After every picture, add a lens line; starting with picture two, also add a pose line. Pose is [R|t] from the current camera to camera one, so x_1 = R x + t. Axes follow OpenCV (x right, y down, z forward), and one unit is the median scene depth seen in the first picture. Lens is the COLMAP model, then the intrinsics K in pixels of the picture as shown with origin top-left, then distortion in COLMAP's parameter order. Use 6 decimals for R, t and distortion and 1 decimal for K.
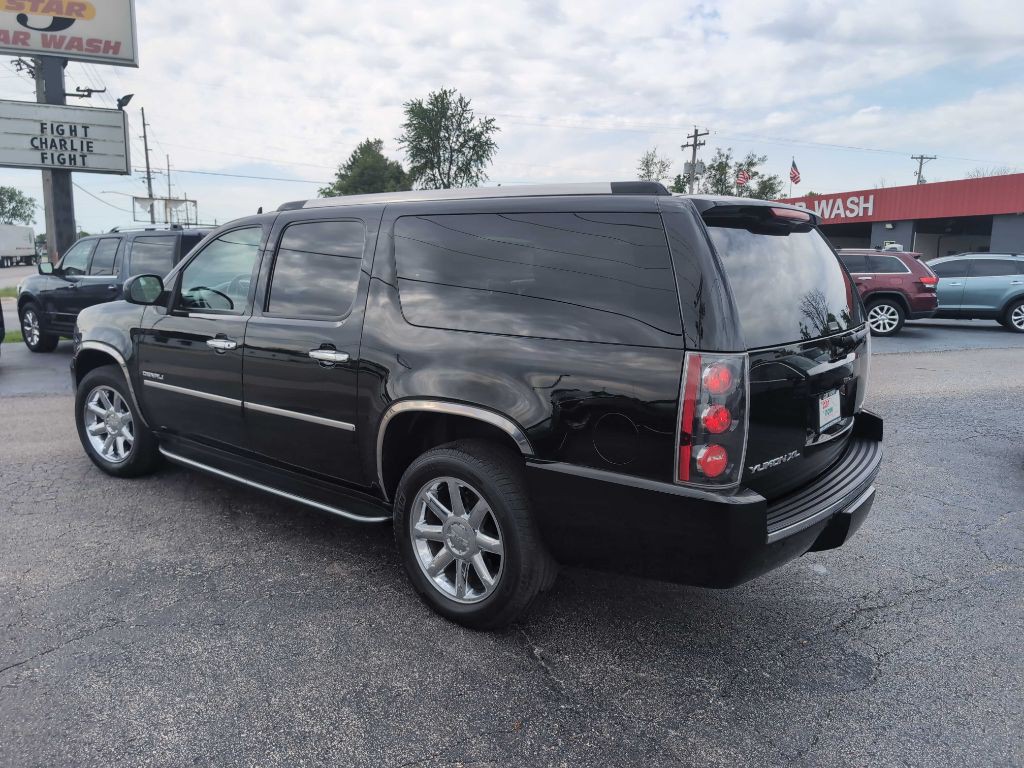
lens RADIAL K [[707.9, 0, 512.0], [0, 707.9, 384.0], [0, 0, 1]] dist [0.020268, -0.017067]
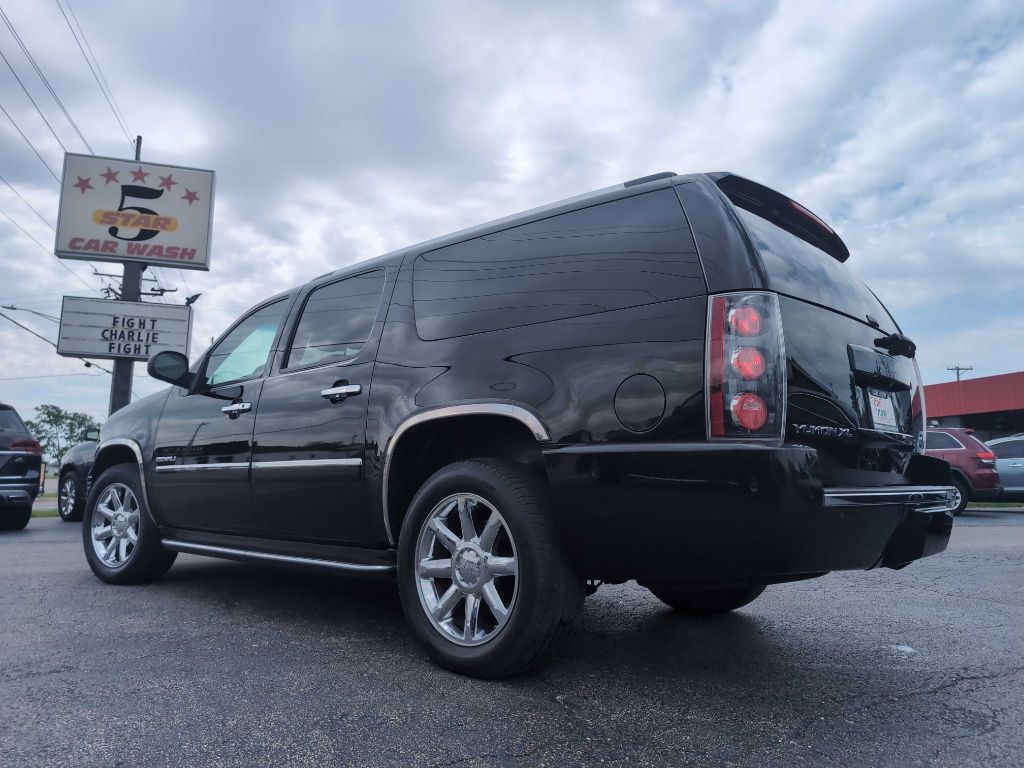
lens RADIAL K [[714.2, 0, 516.8], [0, 714.2, 377.5], [0, 0, 1]] dist [0.007240, -0.001640]
pose [[0.998630, -0.014431, -0.050307, 0.018867], [-0.001472, 0.953108, -0.302625, 0.156594], [0.052315, 0.302285, 0.951781, 0.060012]]
